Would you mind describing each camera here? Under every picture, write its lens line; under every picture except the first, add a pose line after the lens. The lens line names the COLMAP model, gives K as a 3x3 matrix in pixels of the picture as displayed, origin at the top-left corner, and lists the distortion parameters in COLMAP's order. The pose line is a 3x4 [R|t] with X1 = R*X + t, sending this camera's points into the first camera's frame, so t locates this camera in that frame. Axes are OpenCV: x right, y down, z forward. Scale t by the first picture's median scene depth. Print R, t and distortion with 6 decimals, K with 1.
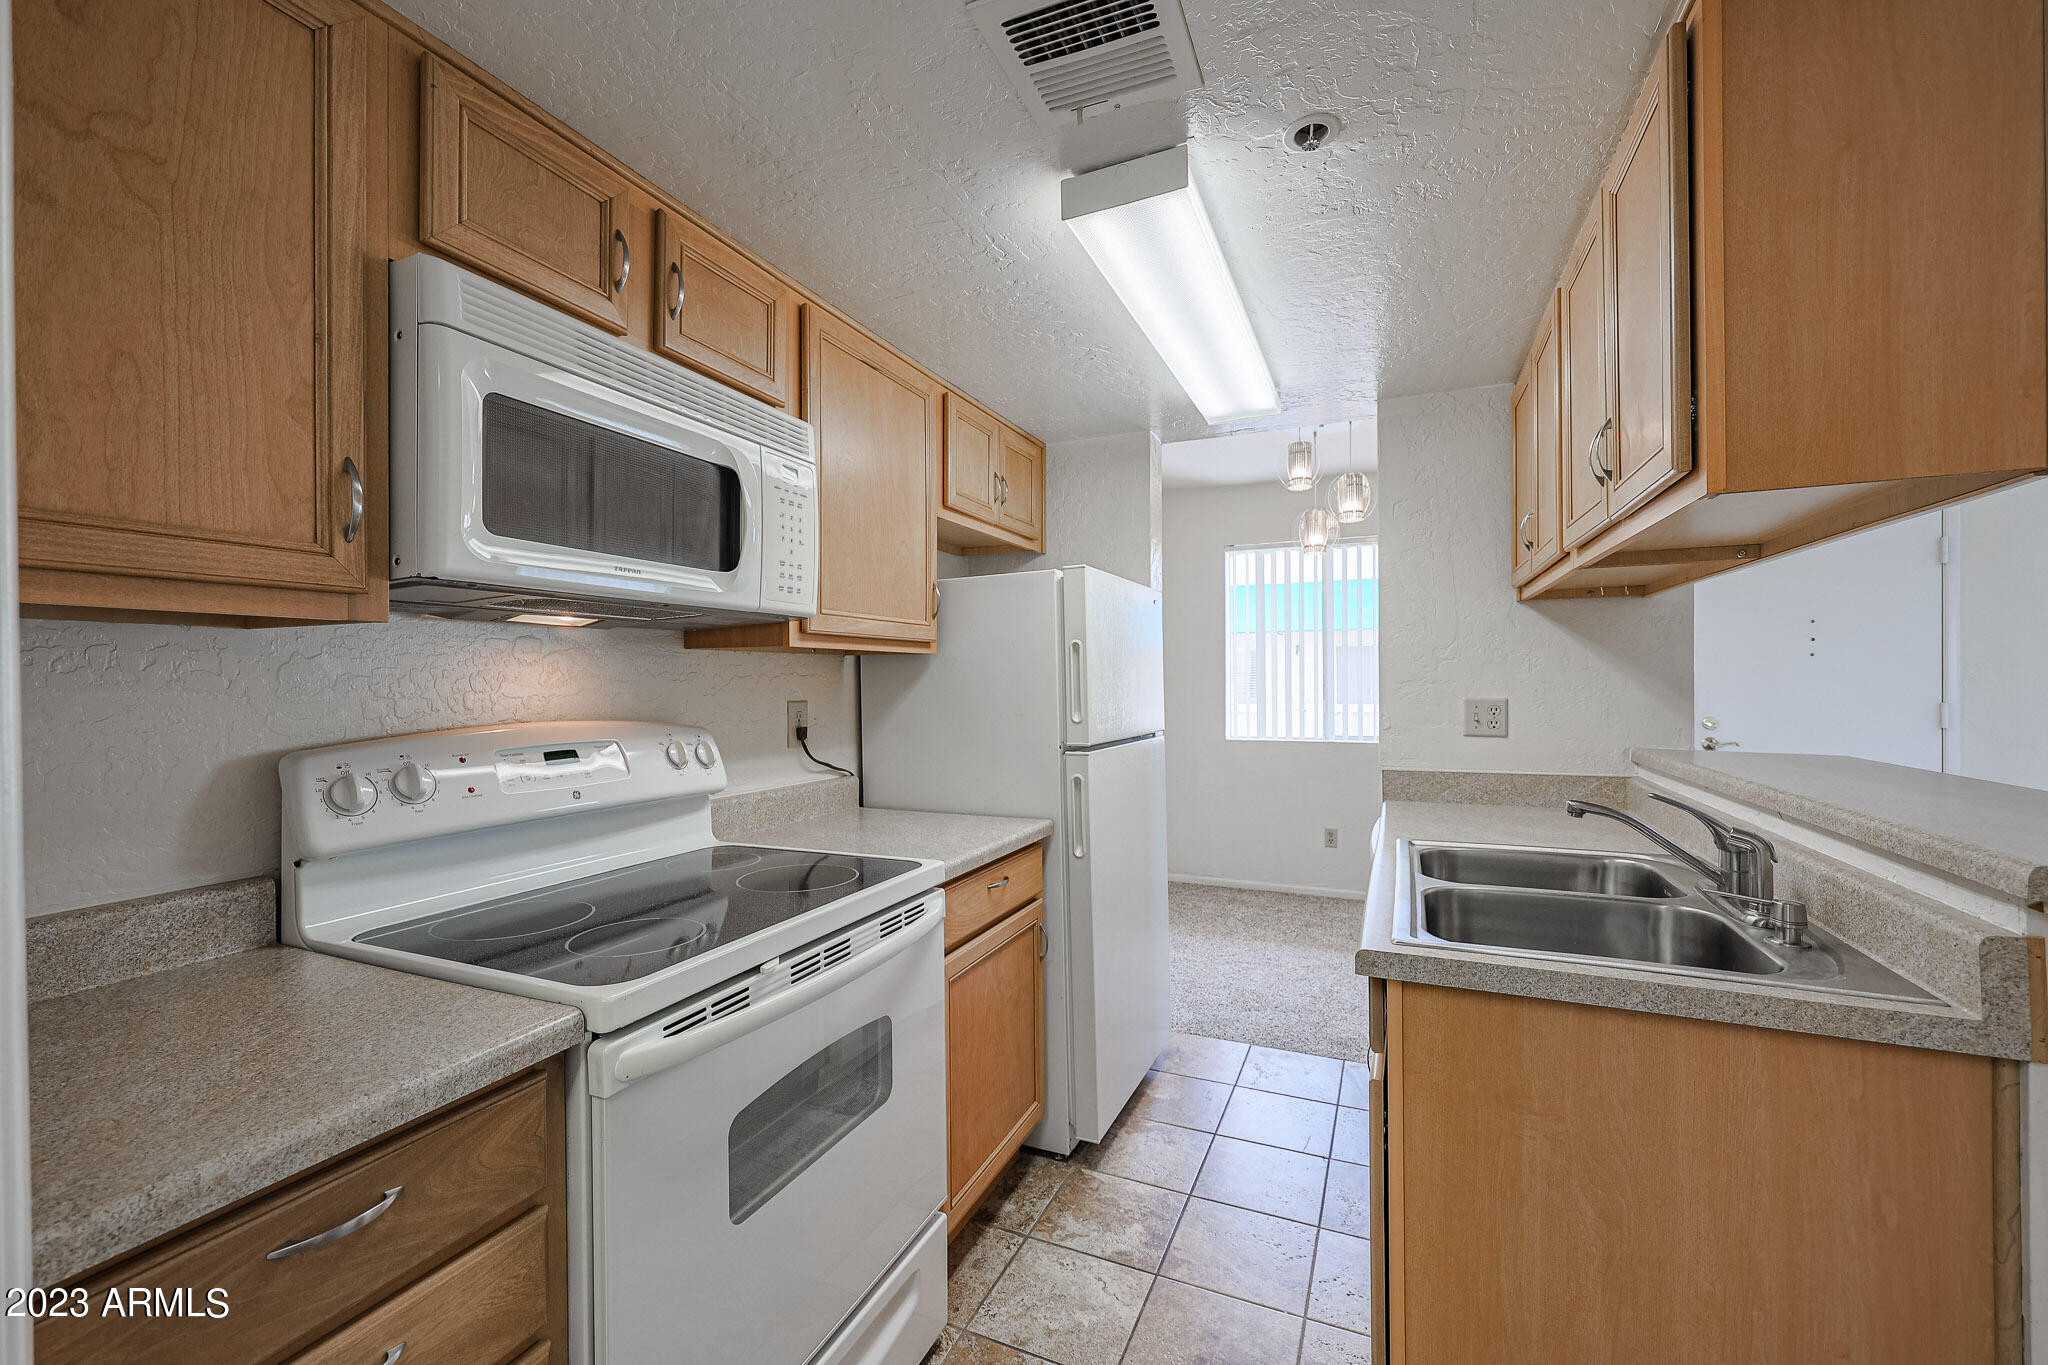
lens RADIAL K [[835.6, 0, 1027.5], [0, 835.6, 674.9], [0, 0, 1]] dist [0.001349, 0.000376]
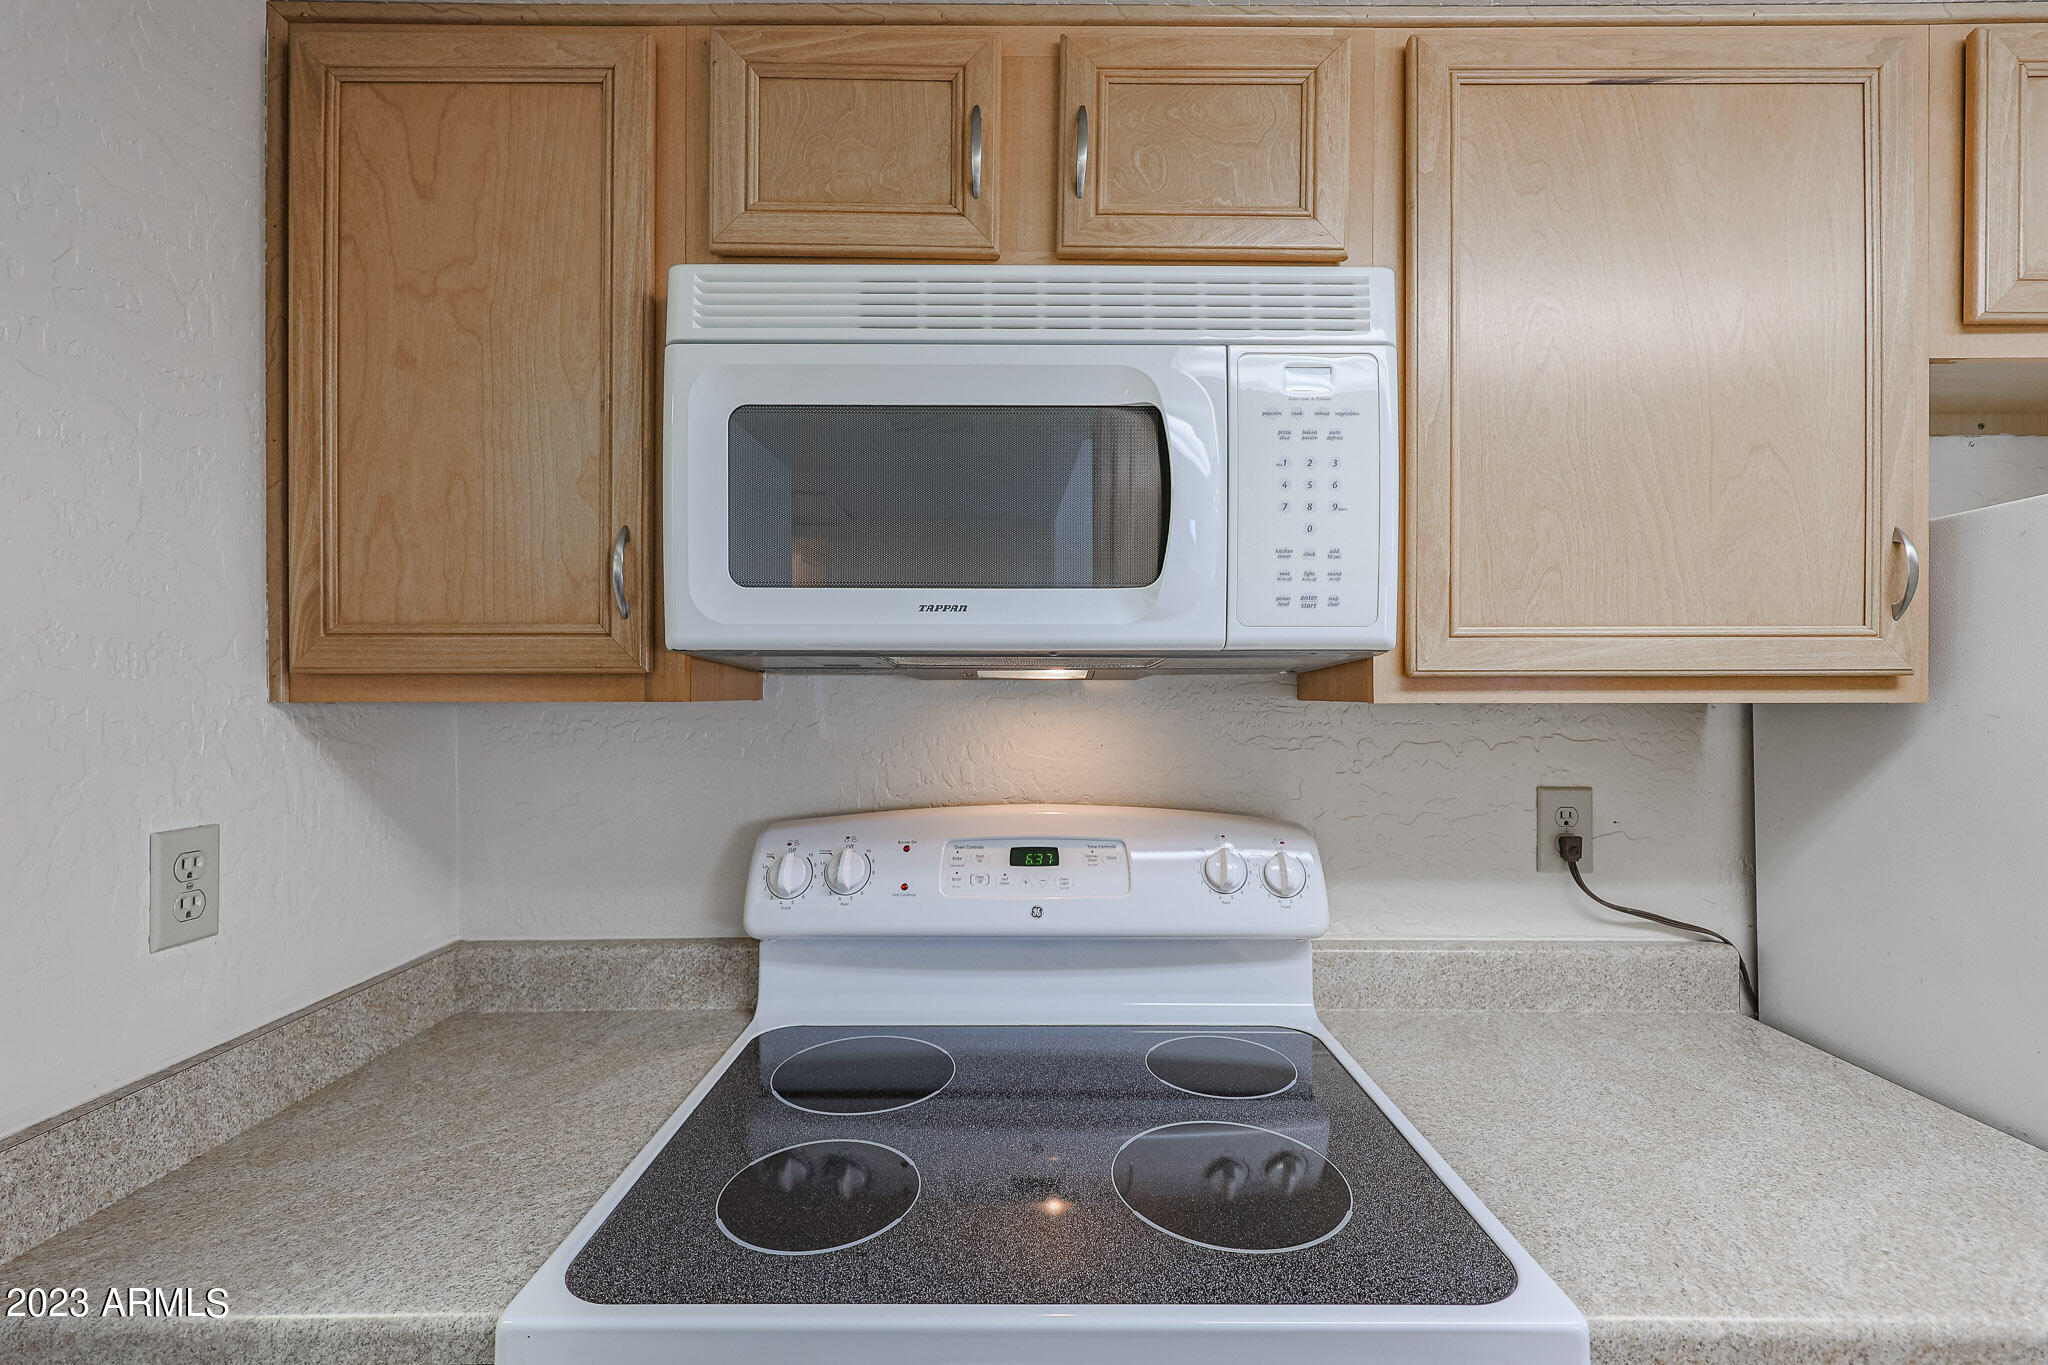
lens RADIAL K [[861.1, 0, 1024.0], [0, 861.1, 682.5], [0, 0, 1]] dist [0.001419, 0.000243]
pose [[0.398235, -0.004445, -0.917273, 0.155740], [0.005348, 0.999983, -0.002524, -0.057944], [0.917268, -0.003900, 0.398252, 0.708105]]
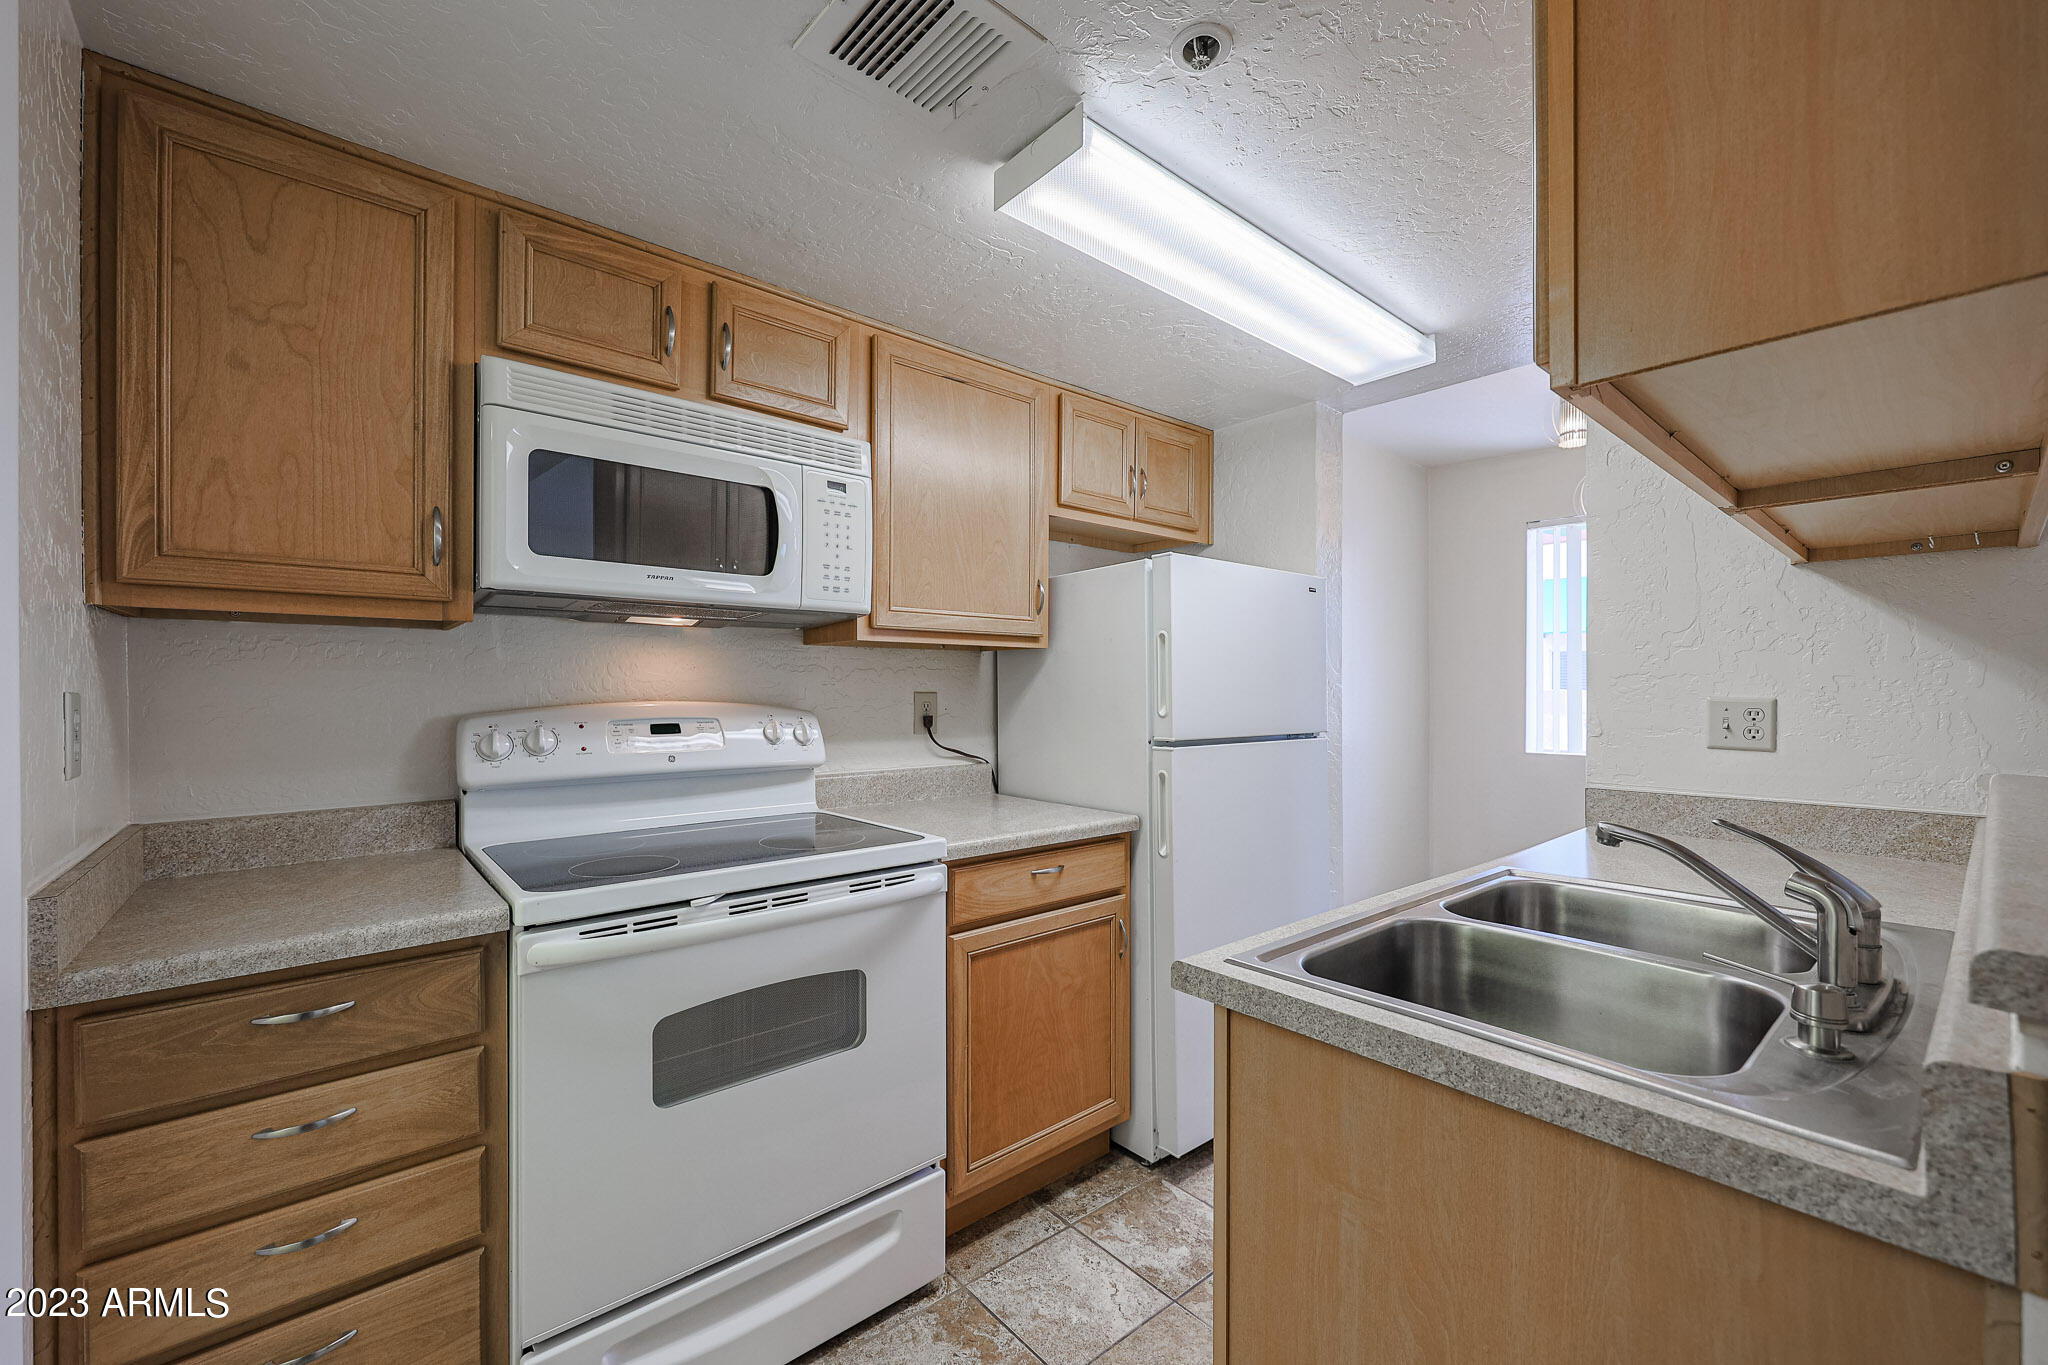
lens RADIAL K [[826.1, 0, 1024.0], [0, 826.1, 682.5], [0, 0, 1]] dist [0.001080, 0.000220]
pose [[0.901075, 0.003655, -0.433647, 0.494417], [-0.003200, 0.999993, 0.001779, 0.025221], [0.433651, -0.000216, 0.901081, 0.109058]]
